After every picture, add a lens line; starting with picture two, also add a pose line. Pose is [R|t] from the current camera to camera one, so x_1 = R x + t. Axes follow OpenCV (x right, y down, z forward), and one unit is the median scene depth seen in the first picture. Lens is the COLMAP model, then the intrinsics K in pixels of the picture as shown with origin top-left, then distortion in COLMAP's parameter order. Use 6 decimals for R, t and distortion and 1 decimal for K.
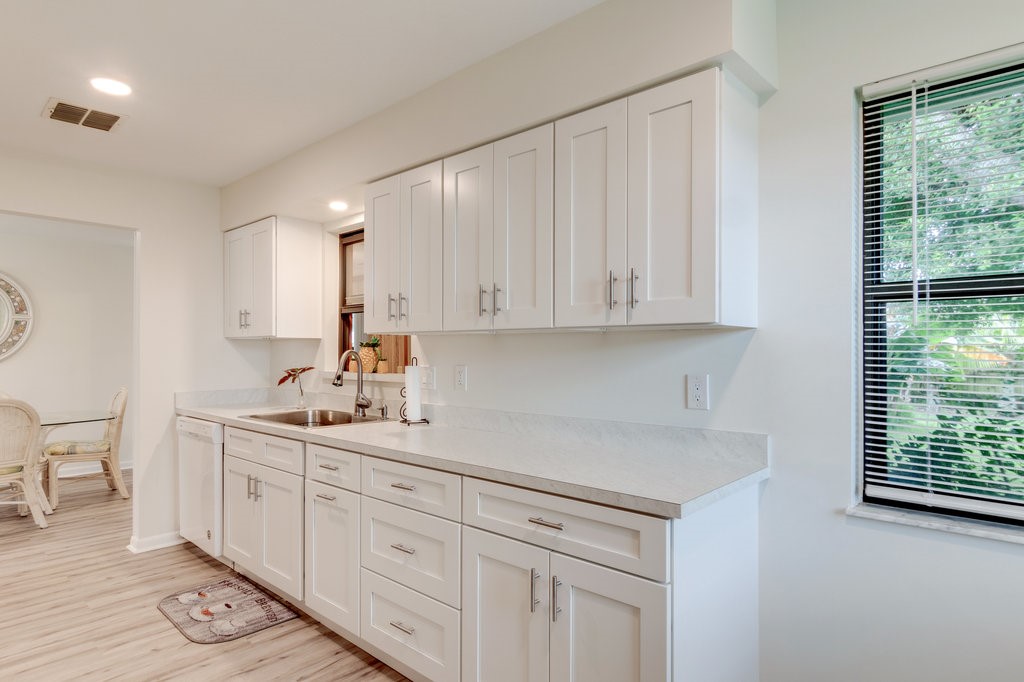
lens RADIAL K [[575.3, 0, 510.8], [0, 575.3, 350.0], [0, 0, 1]] dist [0.000962, 0.000792]
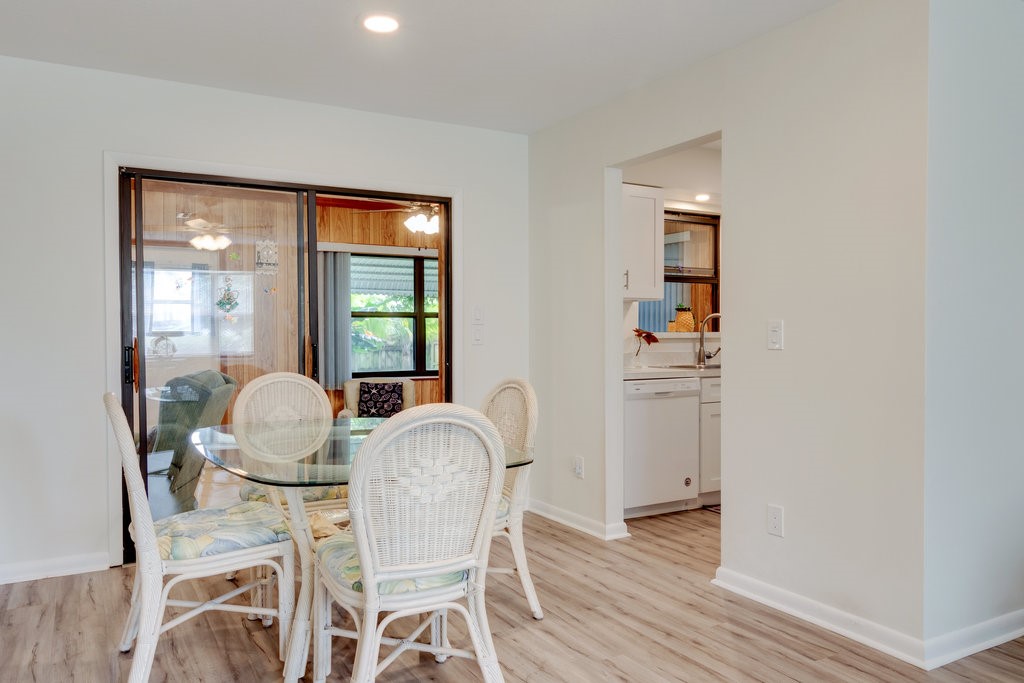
lens RADIAL K [[742.3, 0, 514.2], [0, 742.3, 340.0], [0, 0, 1]] dist [0.049539, 0.001652]
pose [[0.291503, -0.004773, 0.956558, -2.004444], [0.003462, 0.999986, 0.003935, 0.047741], [-0.956564, 0.002164, 0.291515, 0.918622]]
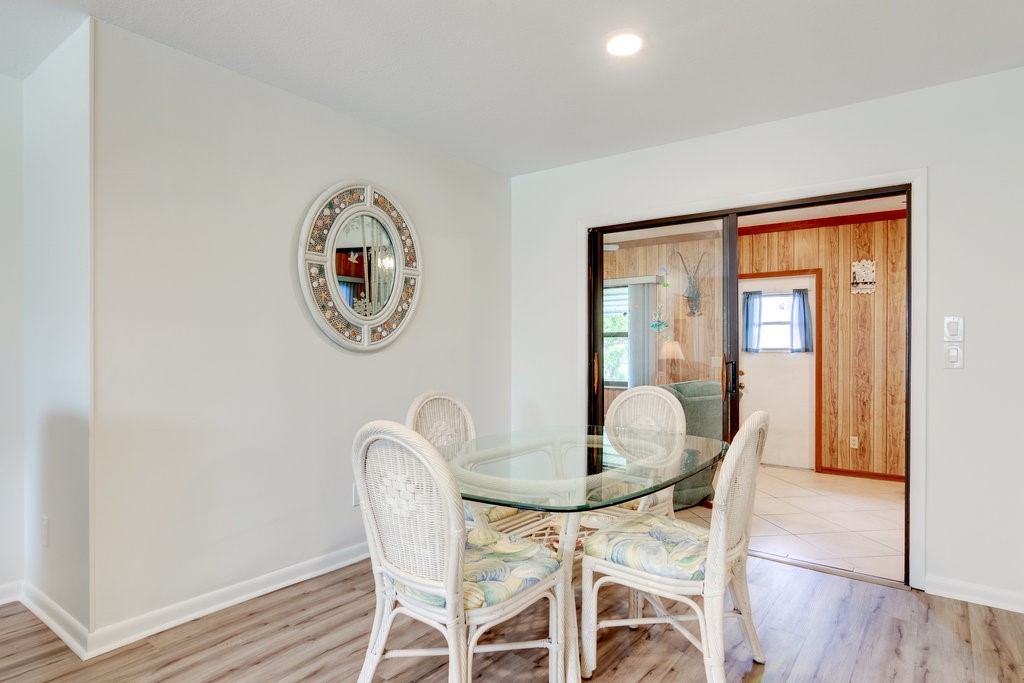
lens RADIAL K [[575.3, 0, 510.6], [0, 575.3, 345.3], [0, 0, 1]] dist [0.000962, 0.000792]
pose [[0.992000, 0.010802, 0.125773, -1.464362], [-0.010315, 0.999937, -0.004518, 0.039377], [-0.125814, 0.003185, 0.992049, 0.683211]]
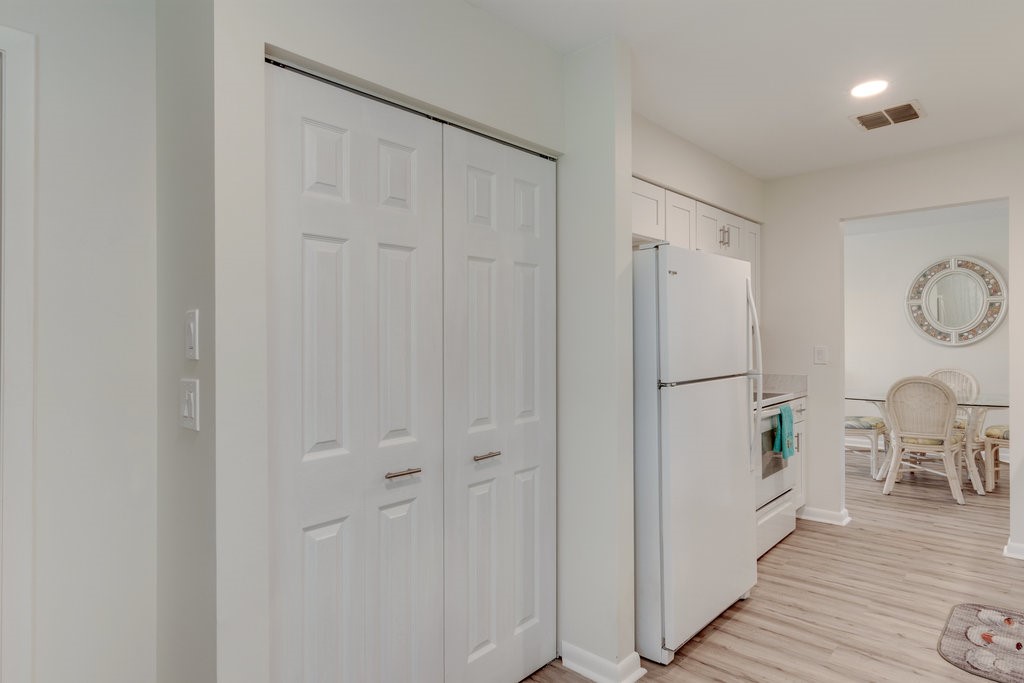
lens RADIAL K [[575.3, 0, 512.0], [0, 575.3, 335.2], [0, 0, 1]] dist [0.000962, 0.000792]
pose [[0.013042, -0.001495, -0.999914, 0.275361], [0.013114, 0.999913, -0.001324, -0.004573], [0.999829, -0.013095, 0.013060, 0.237358]]
